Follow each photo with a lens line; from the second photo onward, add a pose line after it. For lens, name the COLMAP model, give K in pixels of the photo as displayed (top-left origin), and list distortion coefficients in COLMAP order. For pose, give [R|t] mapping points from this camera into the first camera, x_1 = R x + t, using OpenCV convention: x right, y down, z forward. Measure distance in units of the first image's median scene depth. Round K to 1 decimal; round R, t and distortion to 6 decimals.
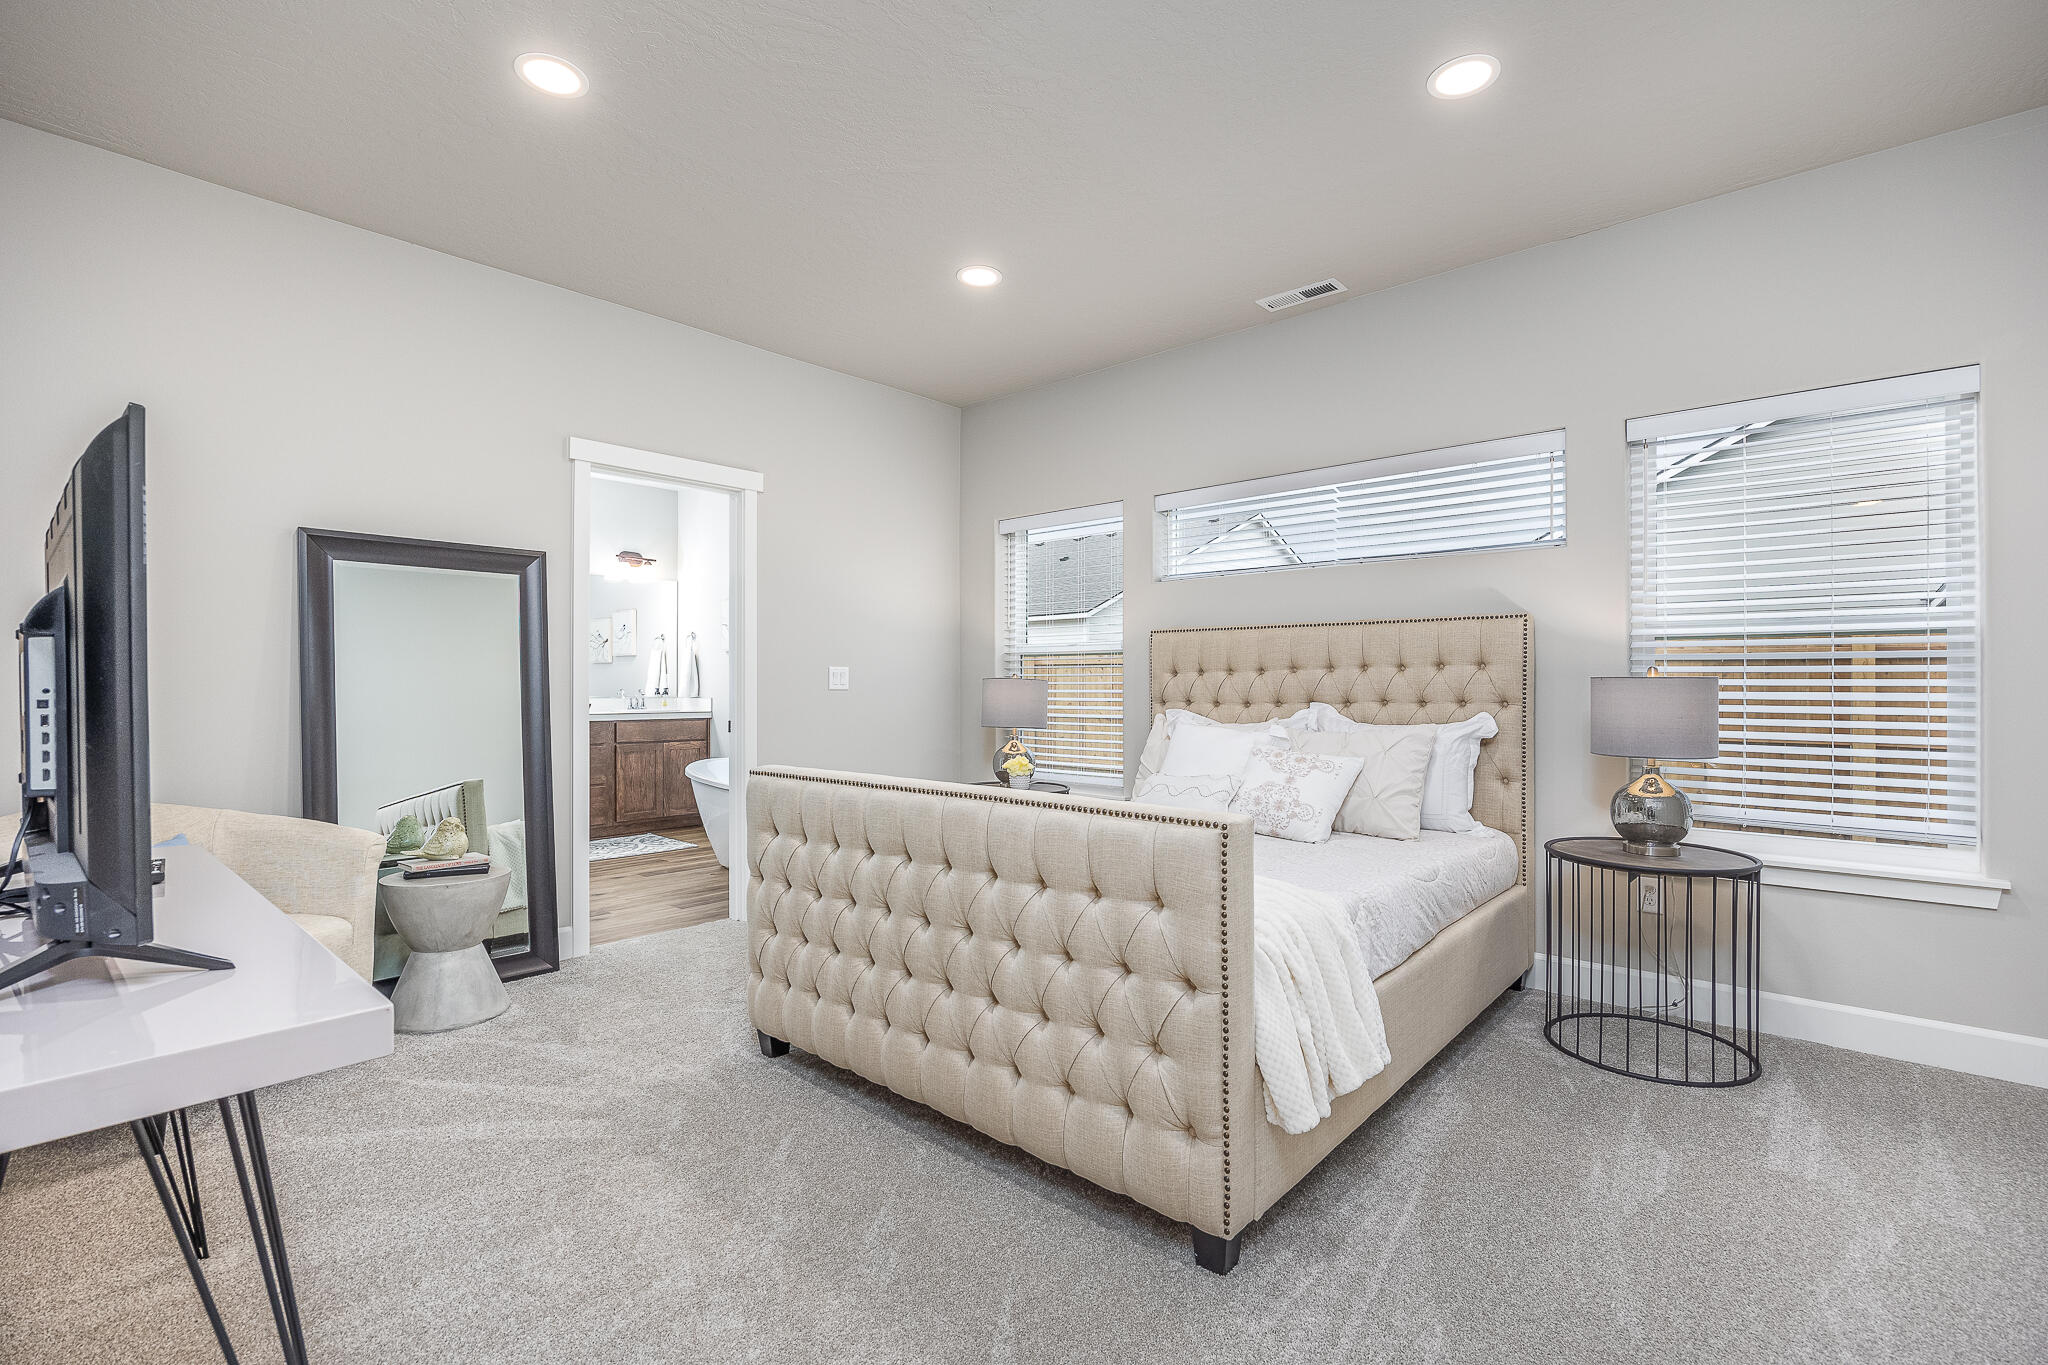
lens RADIAL K [[964.0, 0, 1022.5], [0, 964.0, 691.3], [0, 0, 1]] dist [-0.021238, 0.001083]
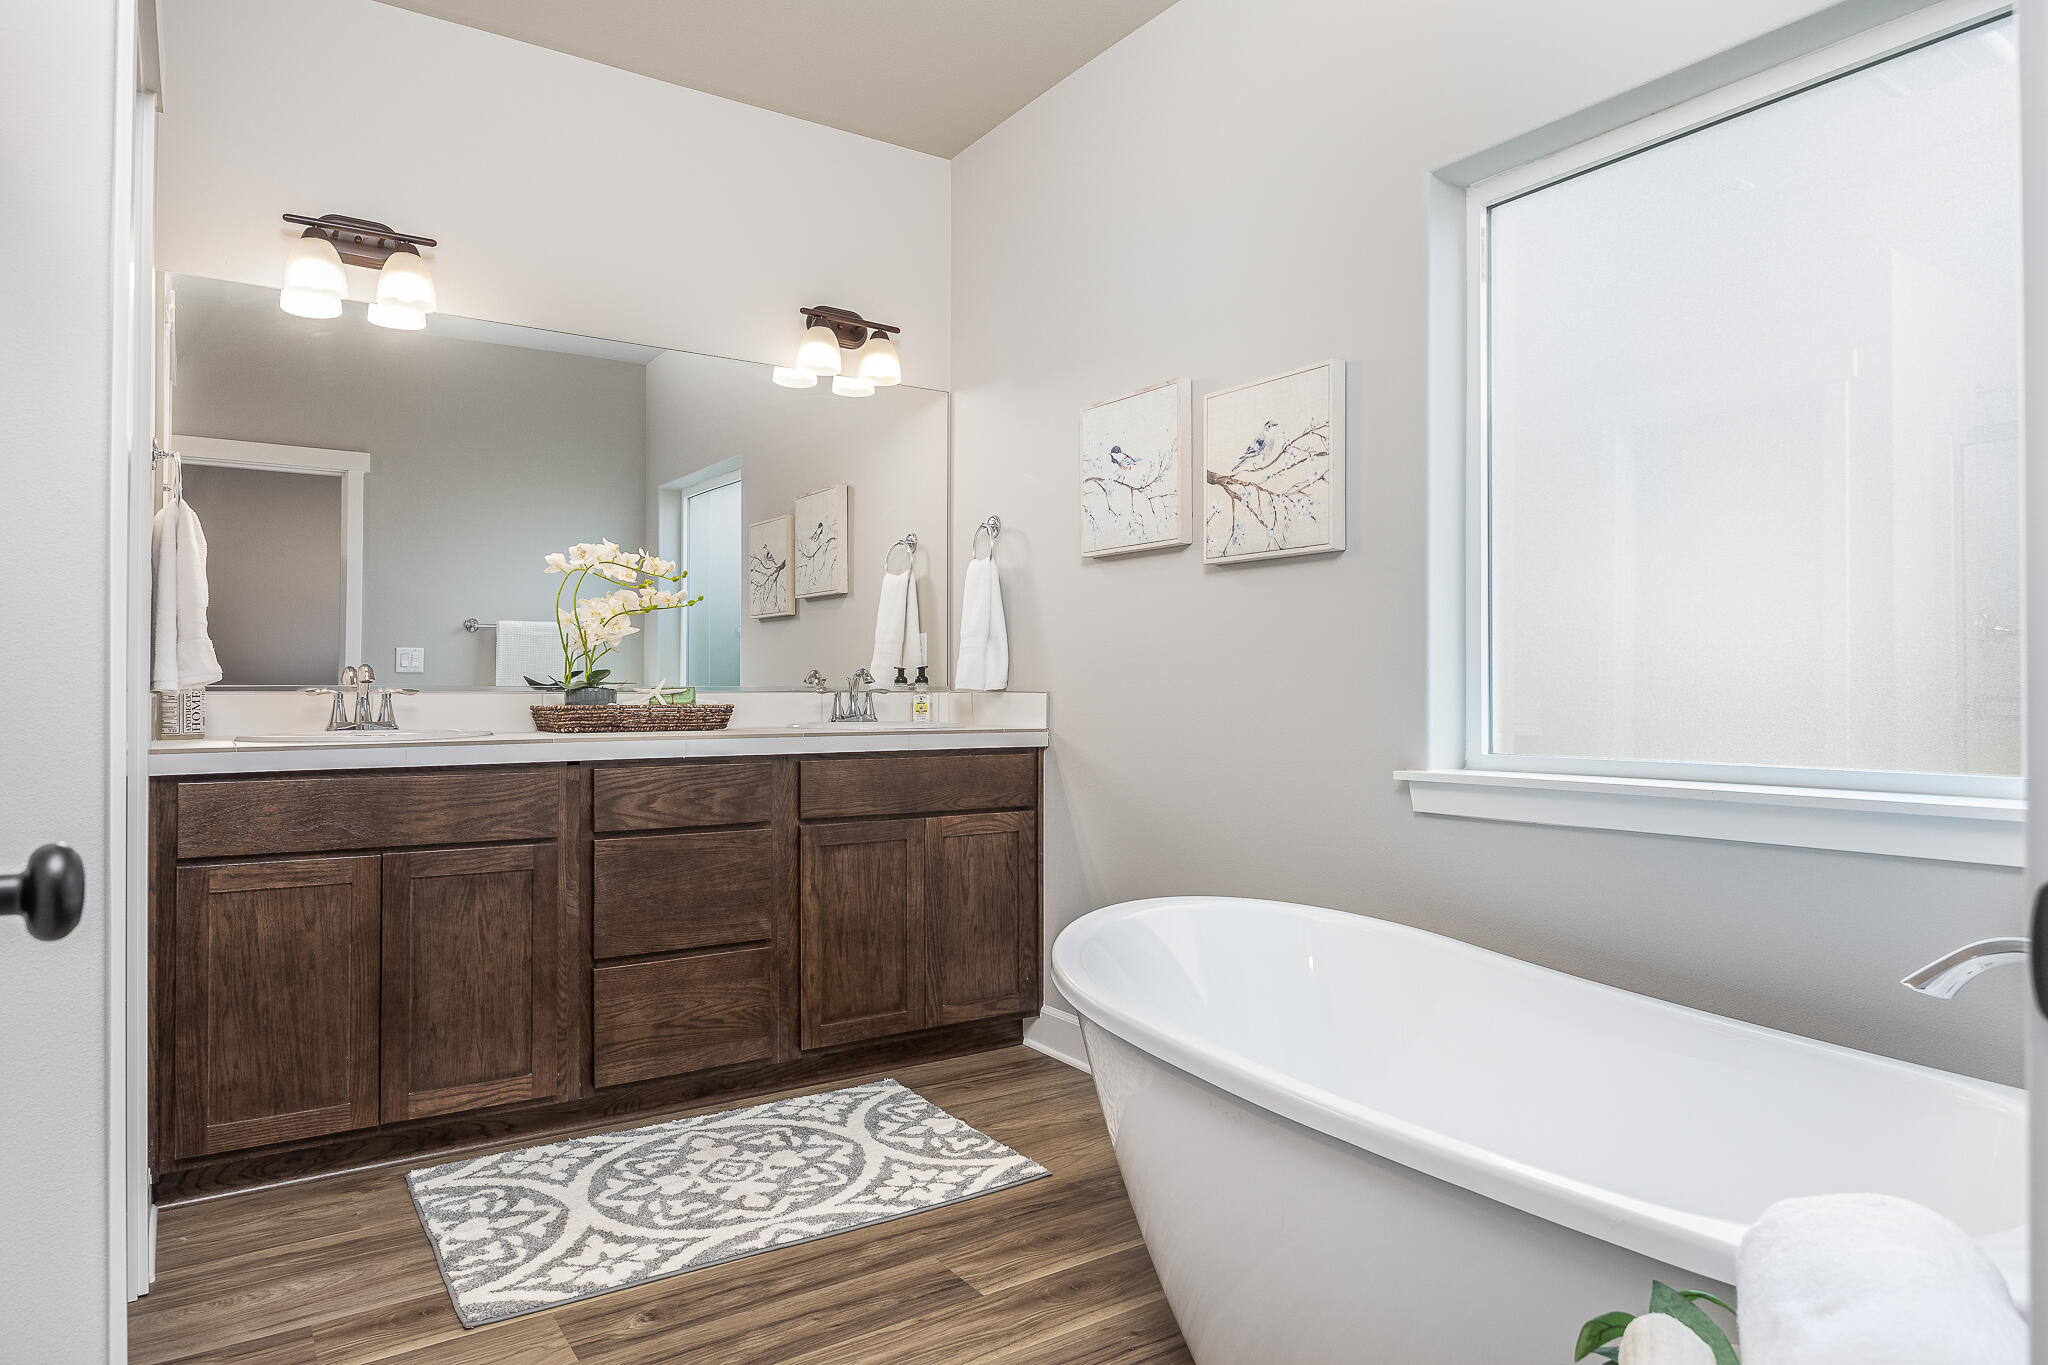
lens RADIAL K [[1264.3, 0, 1023.7], [0, 1264.3, 680.1], [0, 0, 1]] dist [0.001421, 0.000207]
pose [[0.974330, 0.003524, -0.225098, -0.233331], [-0.003995, 0.999991, -0.001636, 0.002700], [0.225091, 0.002493, 0.974335, 0.552050]]
